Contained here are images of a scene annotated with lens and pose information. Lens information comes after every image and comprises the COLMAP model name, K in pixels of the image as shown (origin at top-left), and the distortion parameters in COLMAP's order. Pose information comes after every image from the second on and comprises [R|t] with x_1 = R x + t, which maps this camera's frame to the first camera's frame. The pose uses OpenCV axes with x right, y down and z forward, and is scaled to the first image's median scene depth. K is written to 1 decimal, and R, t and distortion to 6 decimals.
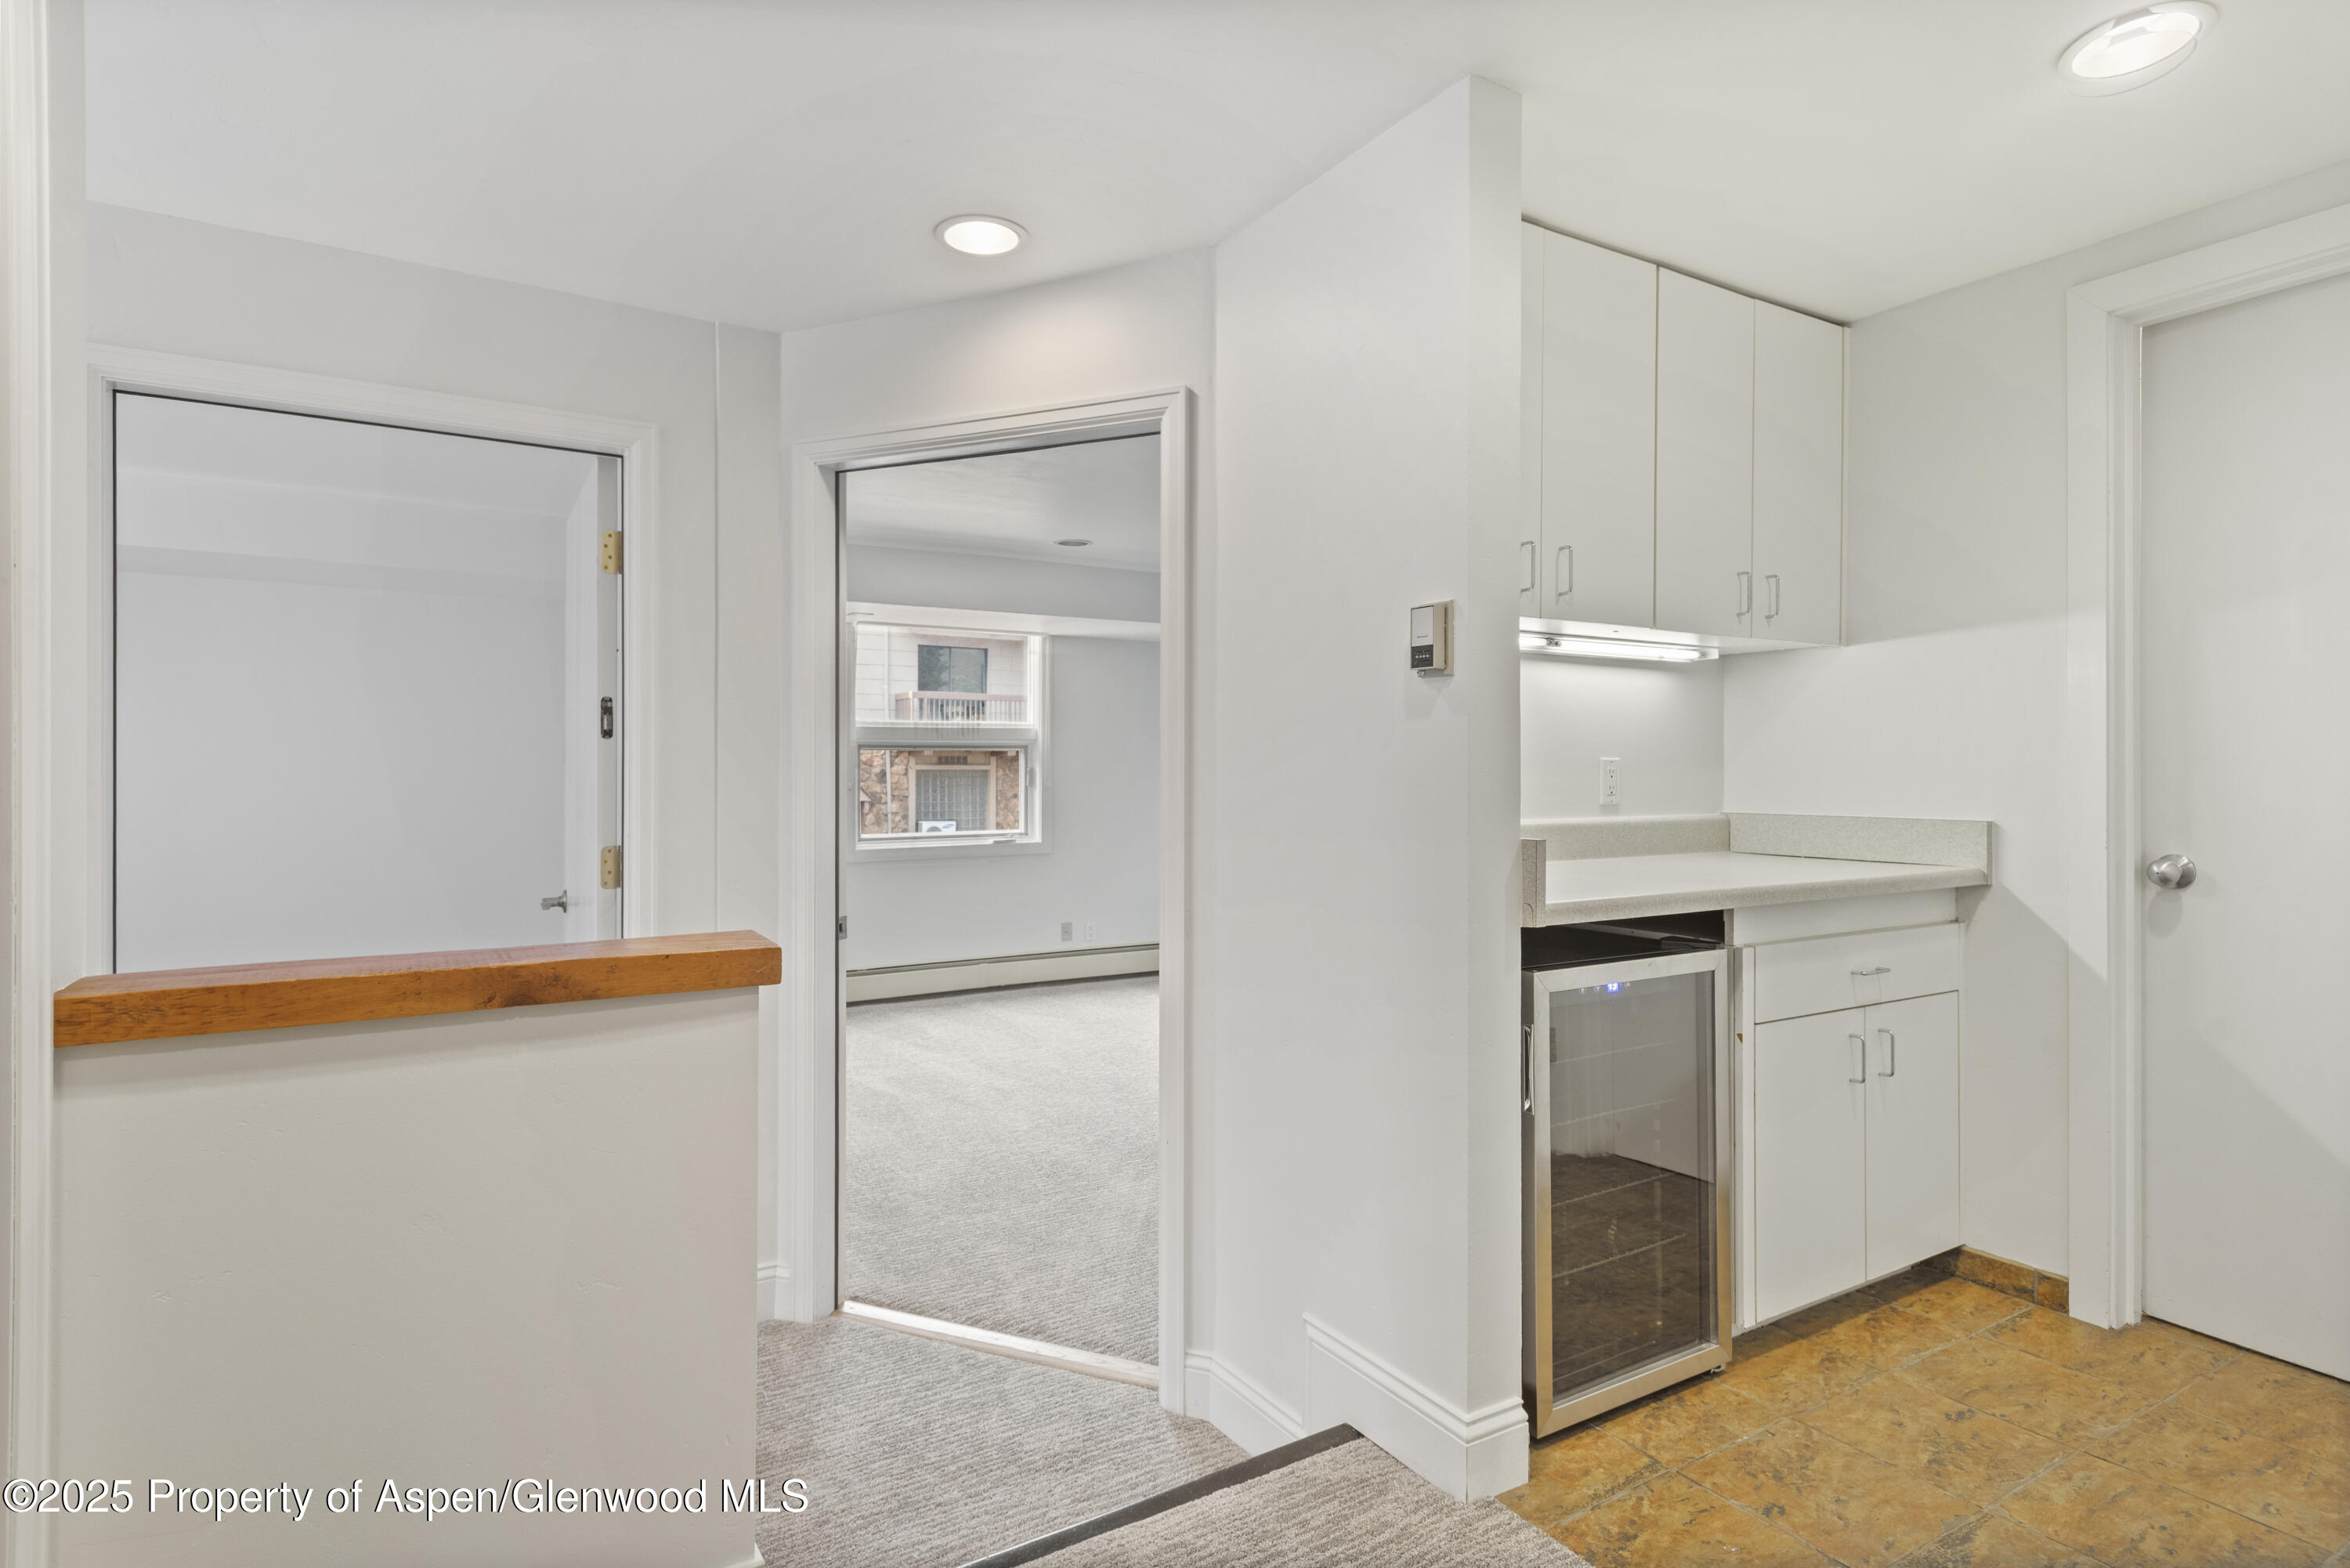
lens RADIAL K [[1205.5, 0, 1187.6], [0, 1205.5, 770.4], [0, 0, 1]] dist [-0.000623, -0.000203]
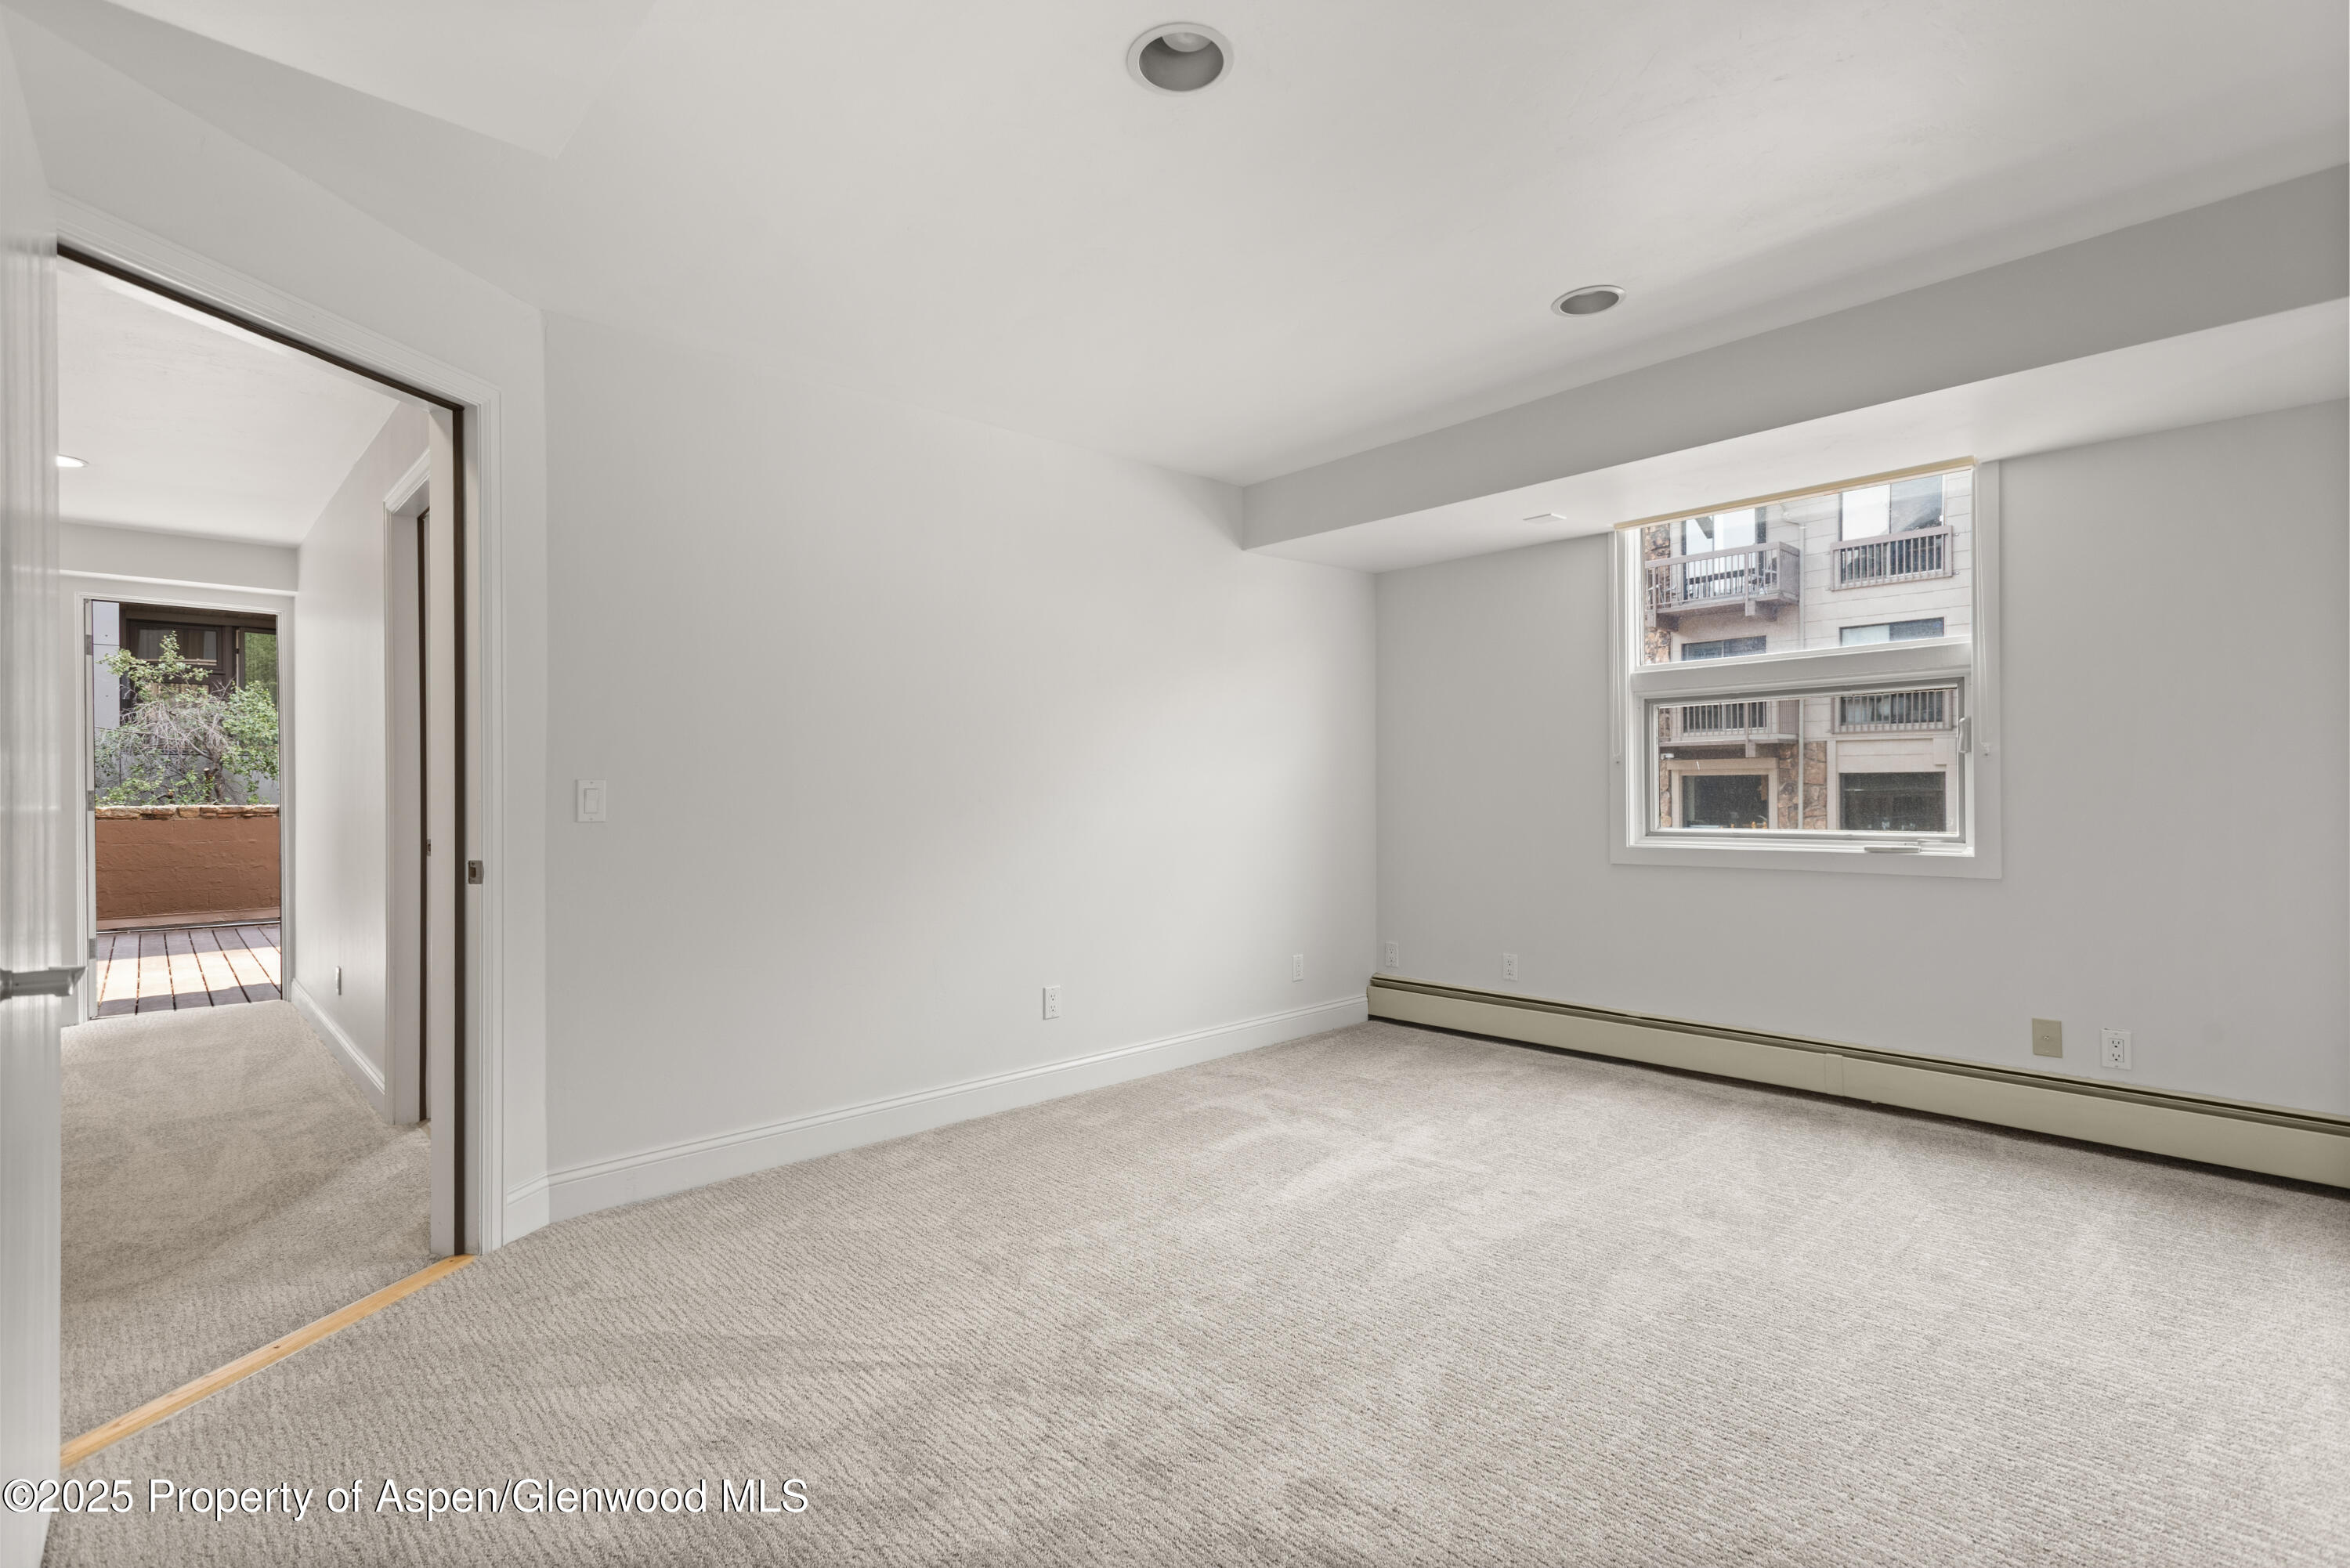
lens RADIAL K [[1113.9, 0, 1175.0], [0, 1113.9, 784.0], [0, 0, 1]] dist [0.027661, -0.000405]
pose [[0.199317, -0.007570, -0.979906, 0.288638], [0.004450, 0.999967, -0.006820, 0.028763], [0.979925, -0.003001, 0.199344, 0.542875]]
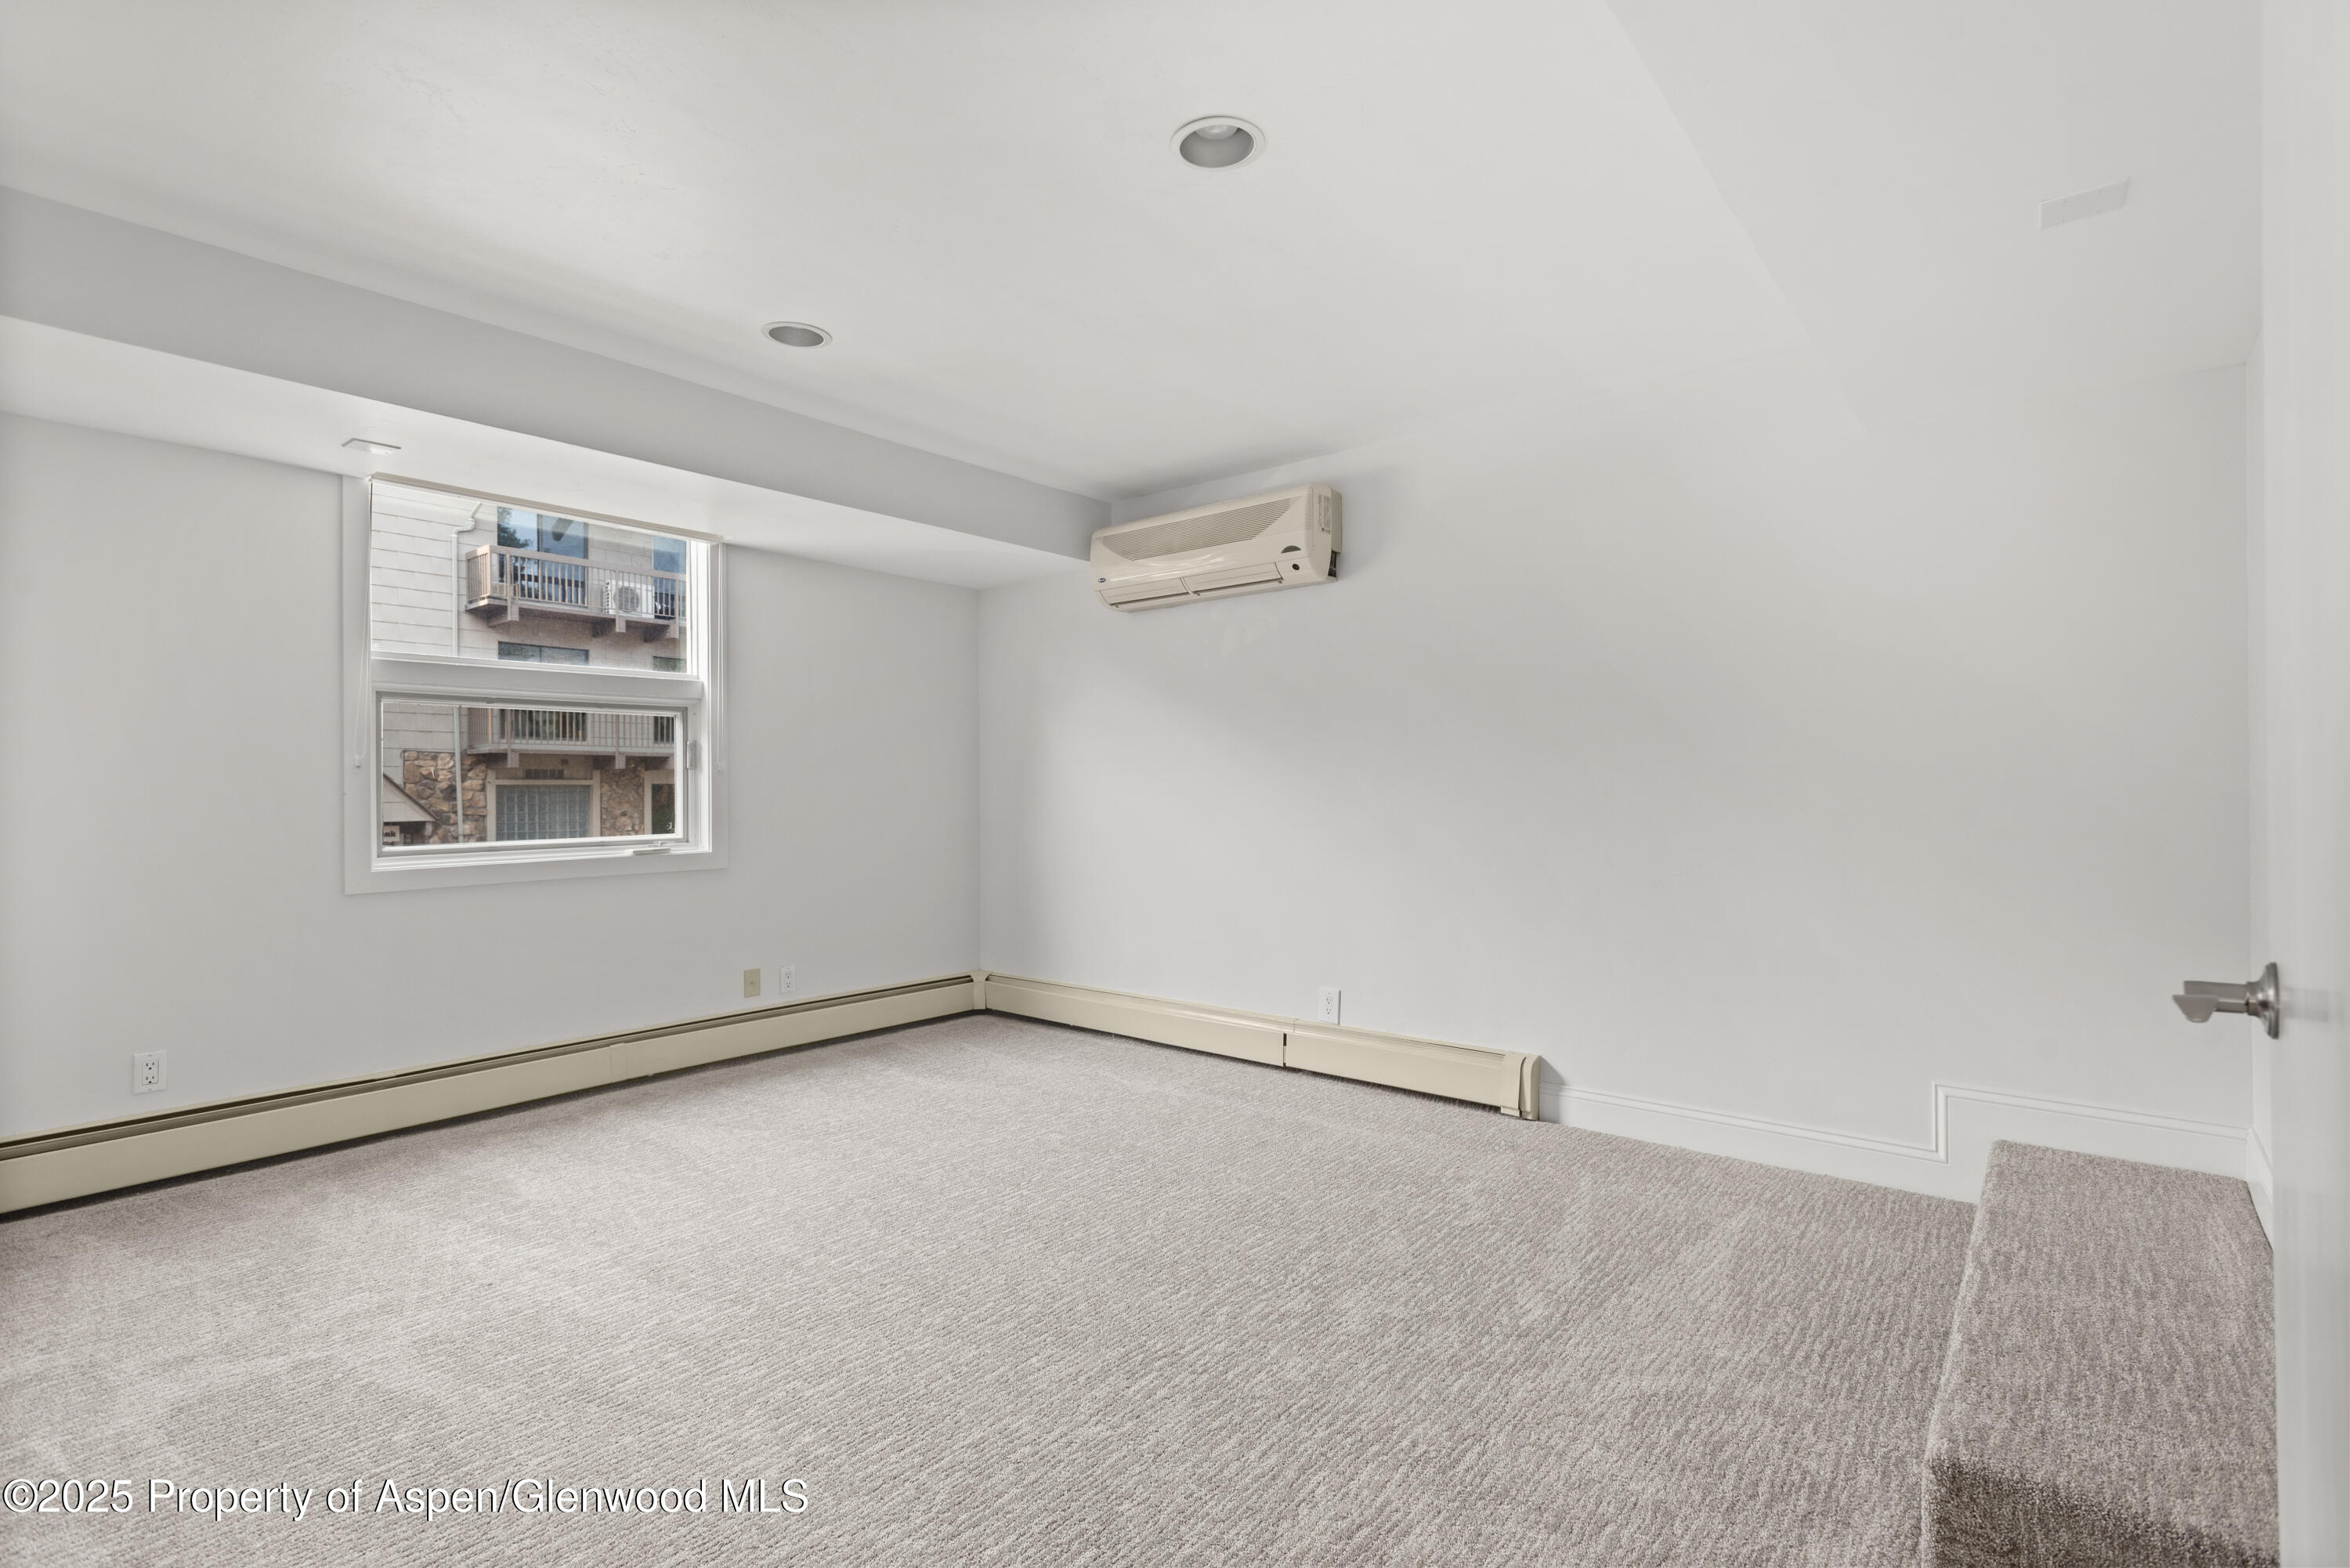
lens RADIAL K [[1113.9, 0, 1175.0], [0, 1113.9, 784.0], [0, 0, 1]] dist [0.027661, -0.000405]
pose [[0.948929, -0.007041, 0.315410, -0.071602], [0.008705, 0.999955, -0.003869, 0.025964], [-0.315369, 0.006417, 0.948948, 0.322964]]
